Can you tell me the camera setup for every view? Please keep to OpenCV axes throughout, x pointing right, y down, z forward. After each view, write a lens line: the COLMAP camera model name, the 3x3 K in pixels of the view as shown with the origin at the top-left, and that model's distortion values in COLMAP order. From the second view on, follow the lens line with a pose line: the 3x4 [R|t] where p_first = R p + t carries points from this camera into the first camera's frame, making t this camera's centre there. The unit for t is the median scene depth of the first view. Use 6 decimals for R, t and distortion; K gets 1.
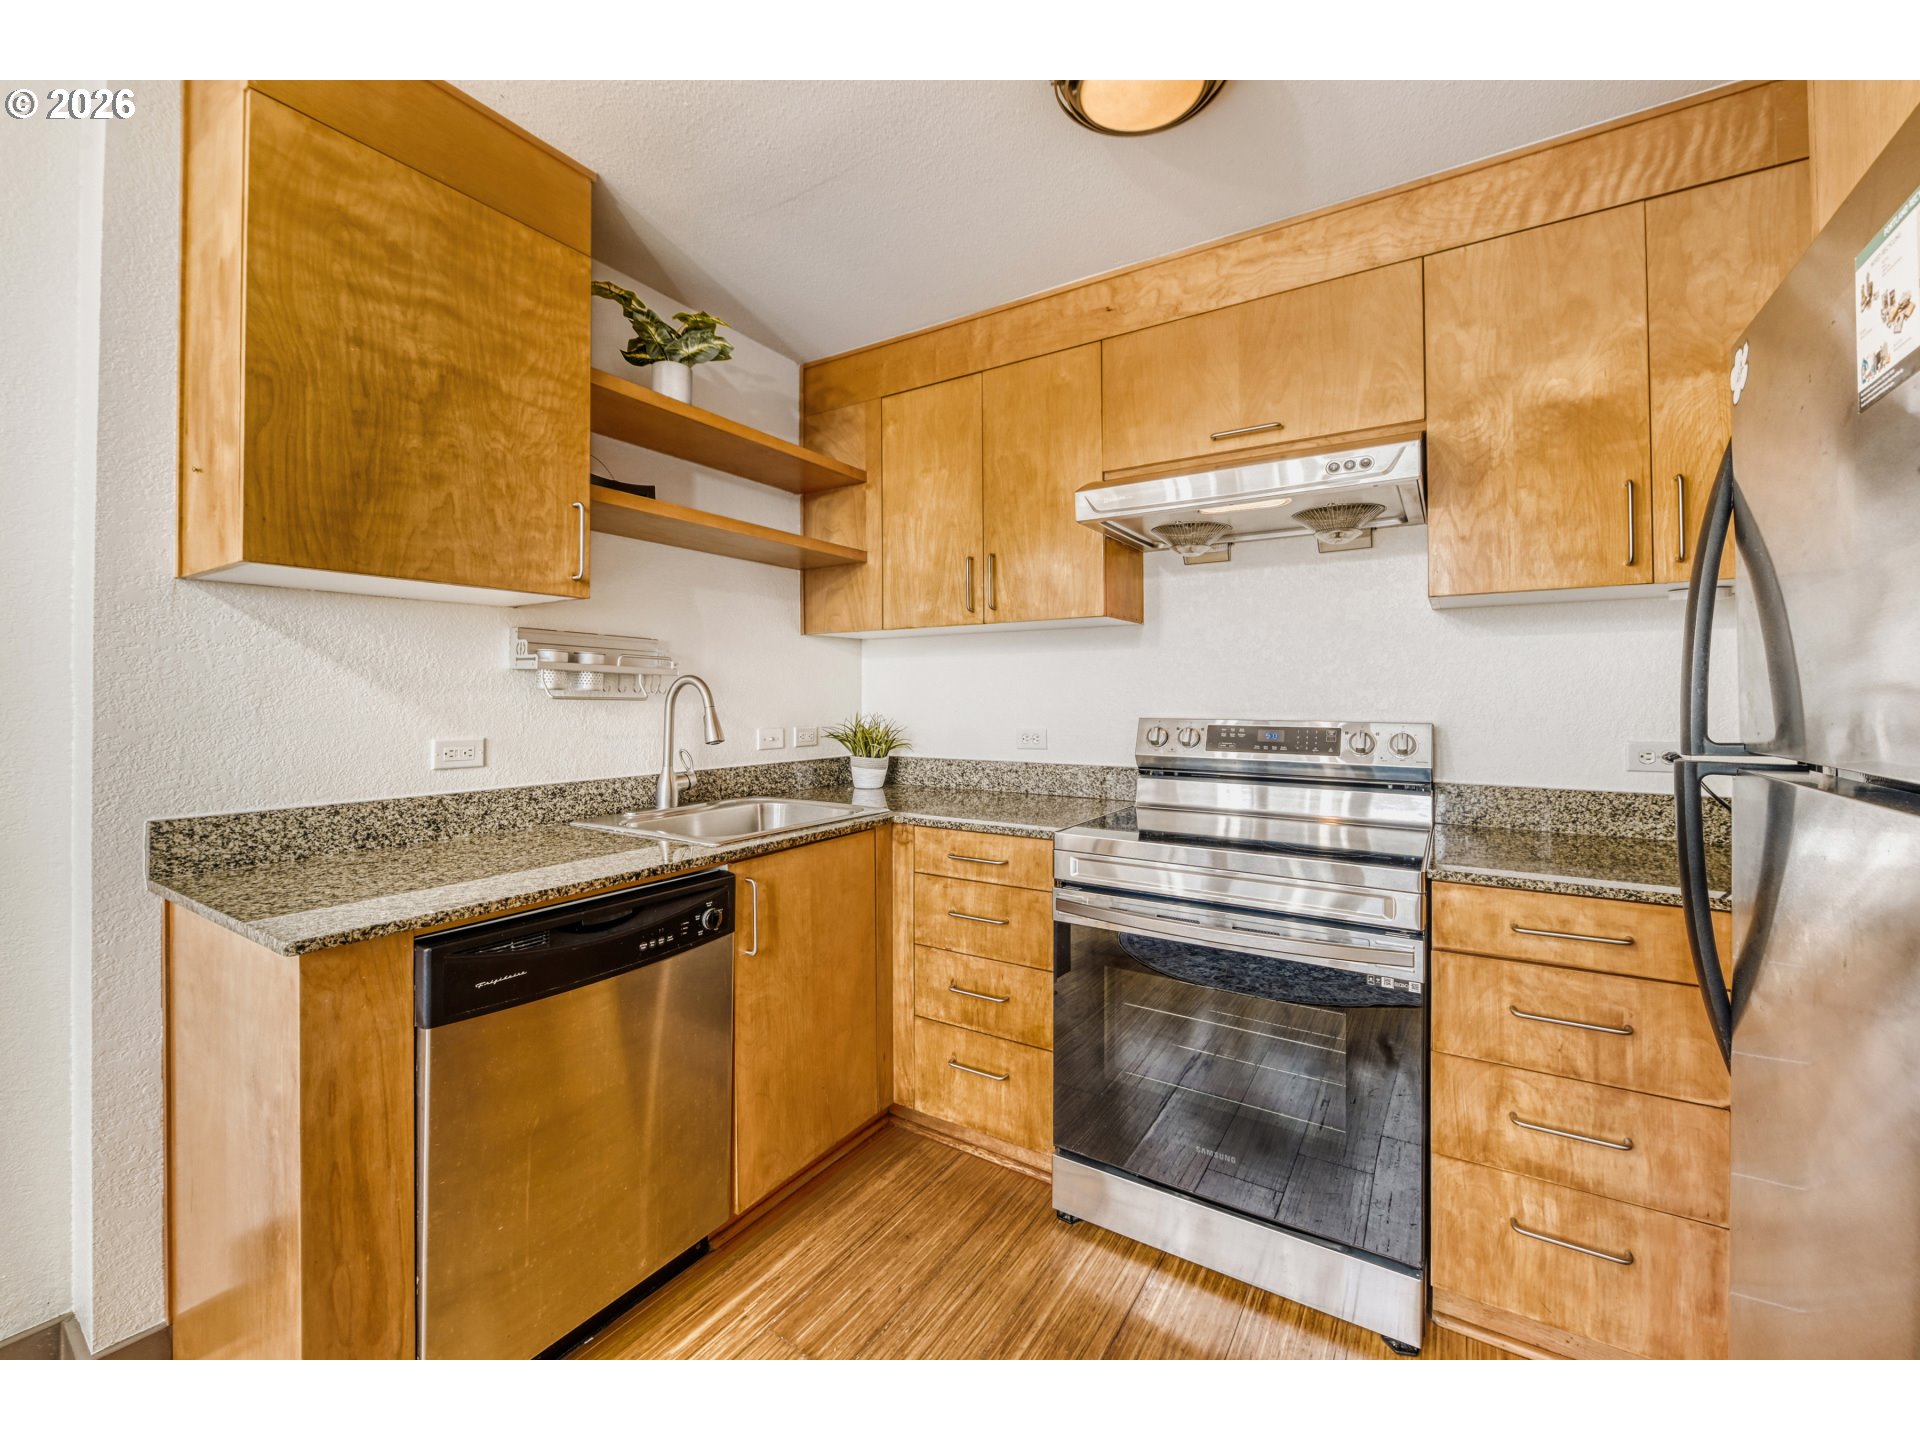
lens RADIAL K [[773.2, 0, 947.6], [0, 773.2, 690.2], [0, 0, 1]] dist [-0.008648, -0.000141]
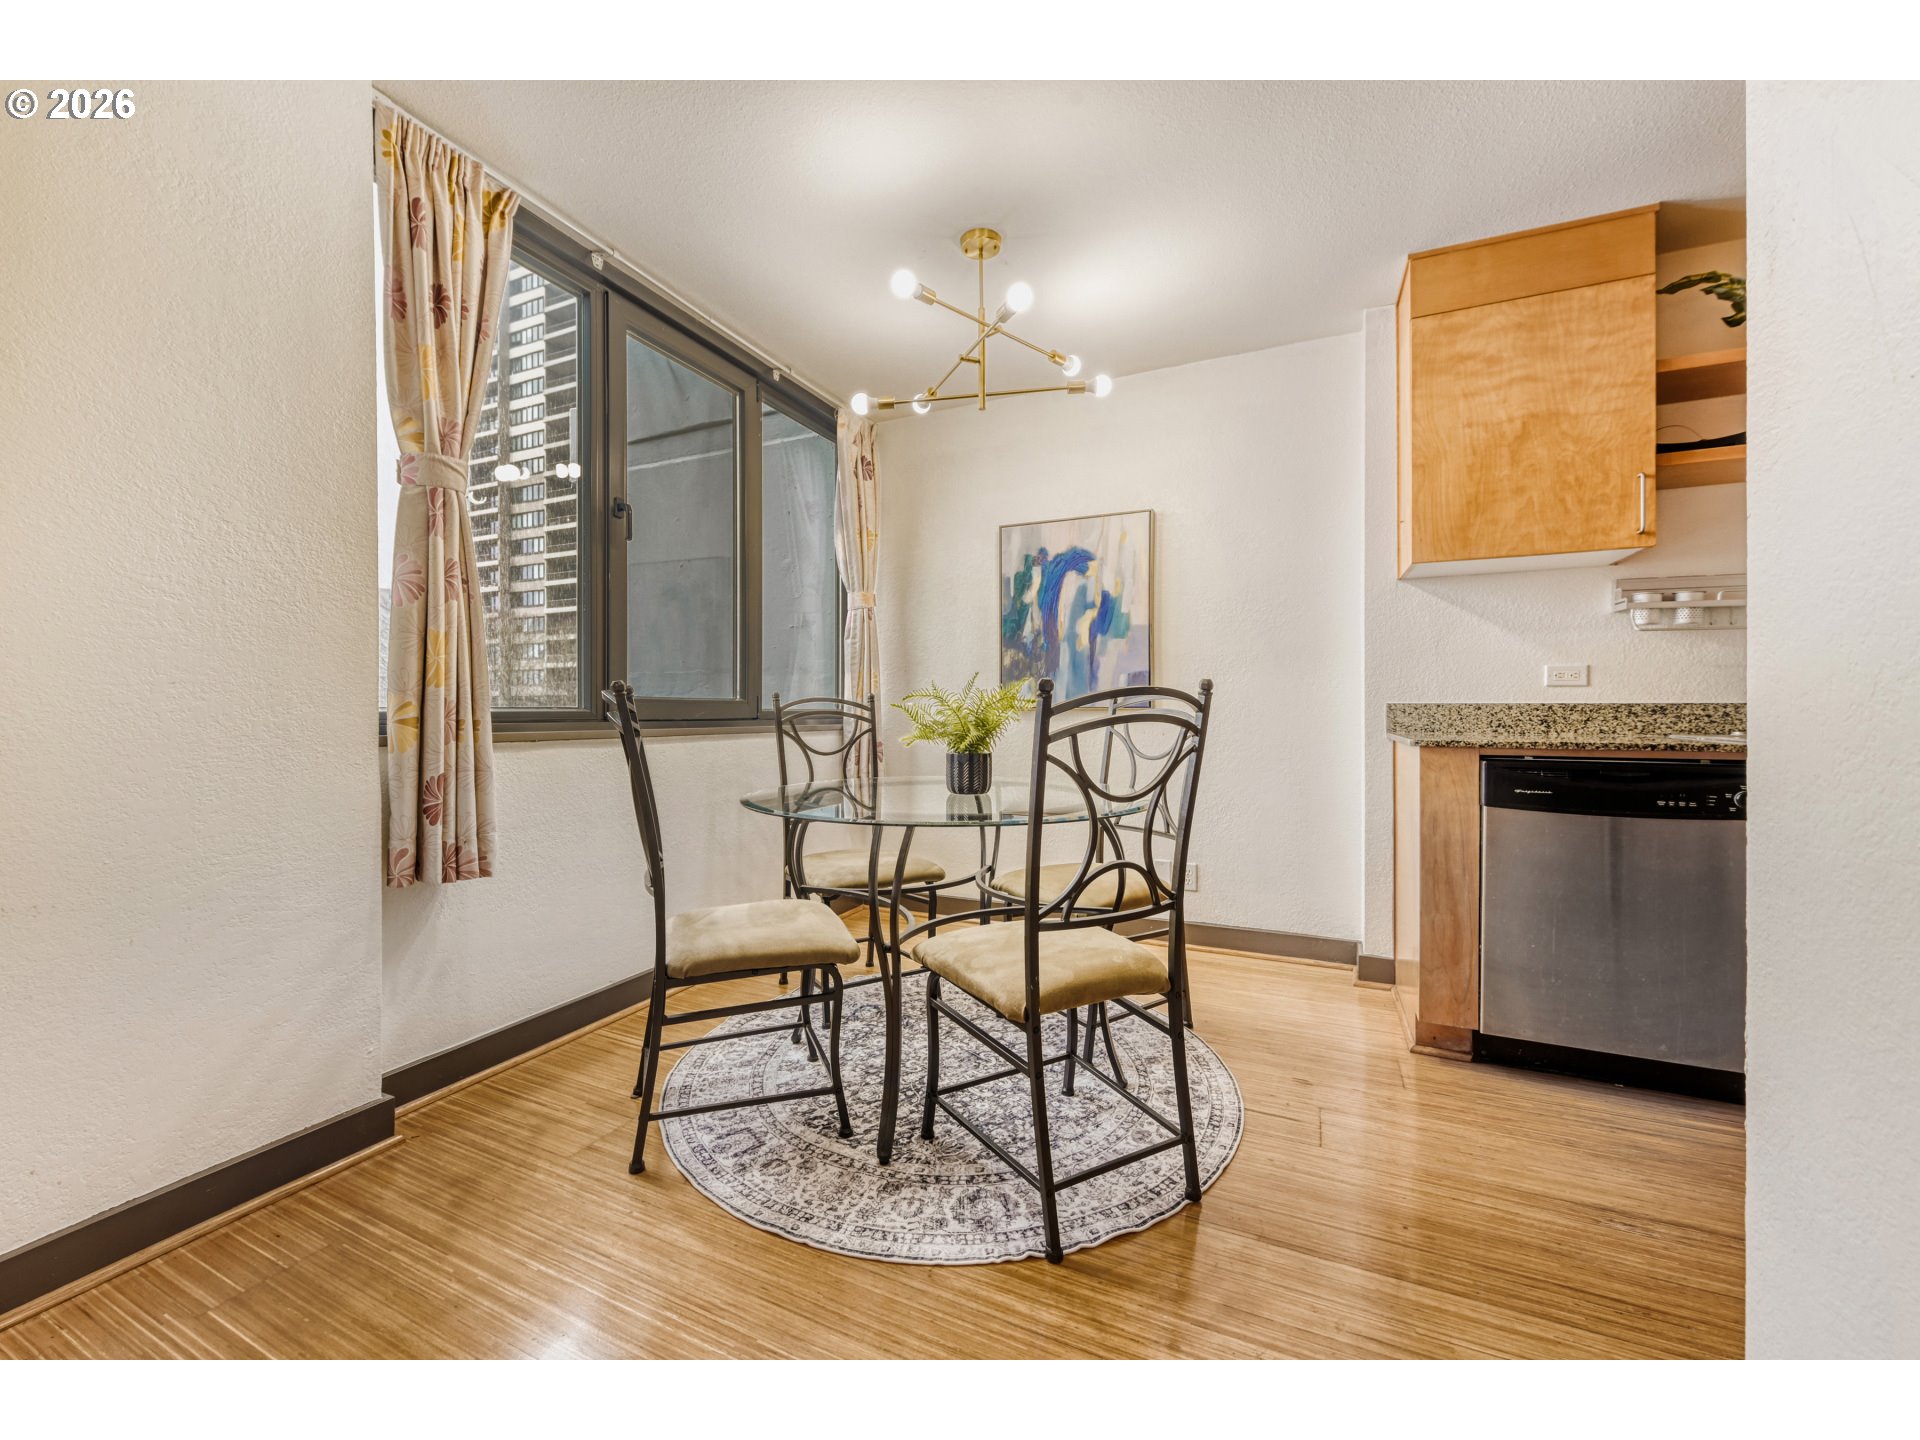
lens RADIAL K [[773.2, 0, 955.5], [0, 773.2, 714.8], [0, 0, 1]] dist [-0.008648, -0.000141]
pose [[0.141338, 0.004129, -0.989953, 0.767705], [0.011021, 0.999923, 0.005744, 0.171390], [0.989900, -0.011722, 0.141281, -0.388916]]
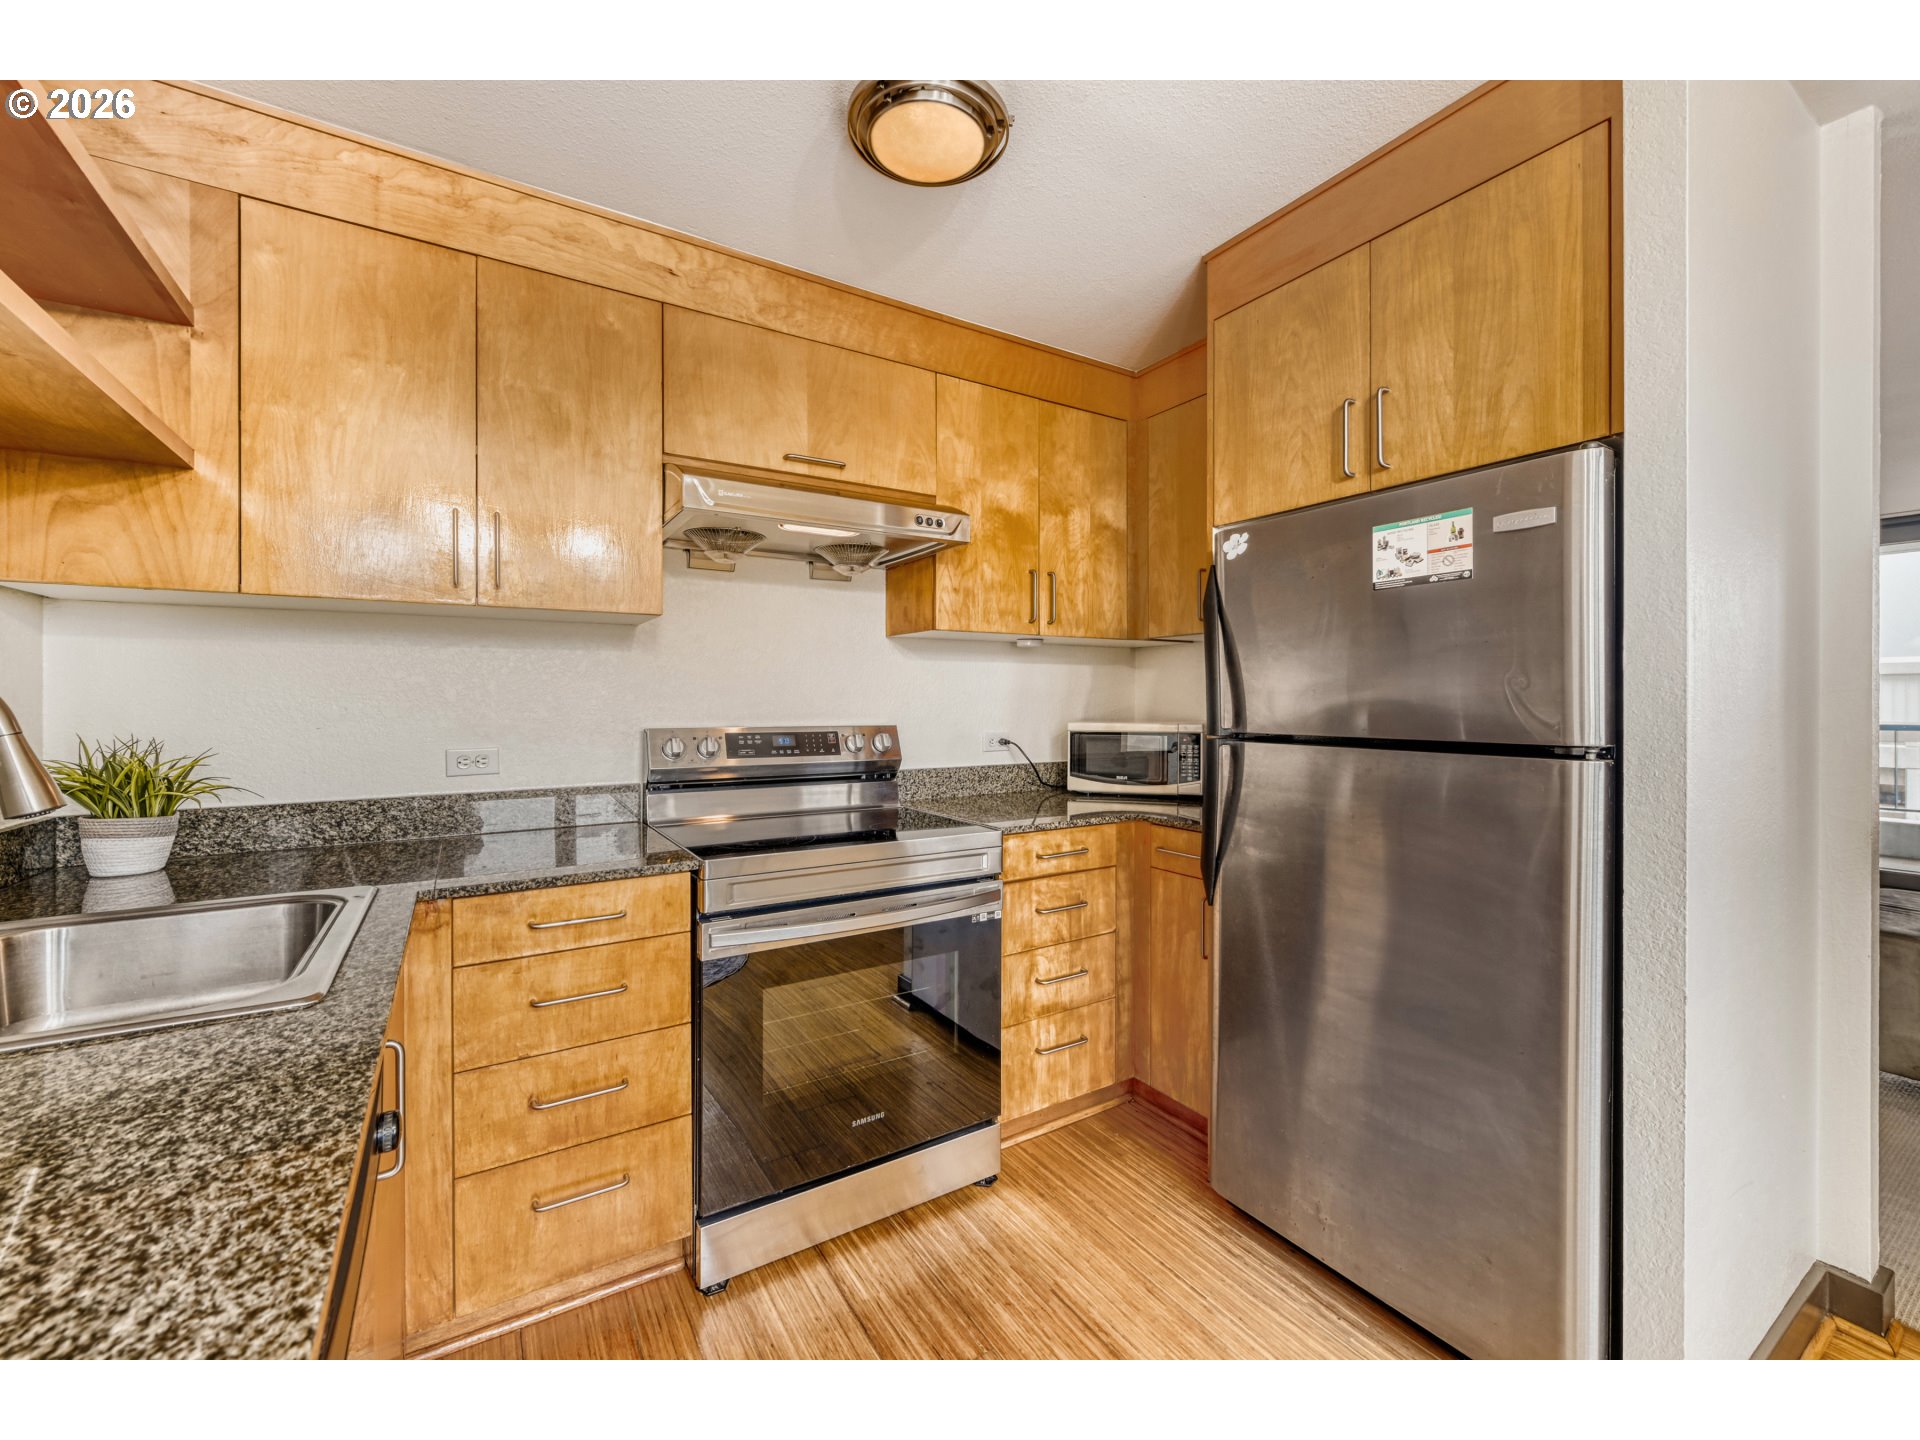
lens RADIAL K [[773.2, 0, 947.1], [0, 773.2, 701.2], [0, 0, 1]] dist [-0.008648, -0.000141]
pose [[0.433510, -0.000575, 0.901148, -0.462484], [-0.005825, 0.999977, 0.003440, -0.001755], [-0.901130, -0.006741, 0.433497, 0.324002]]
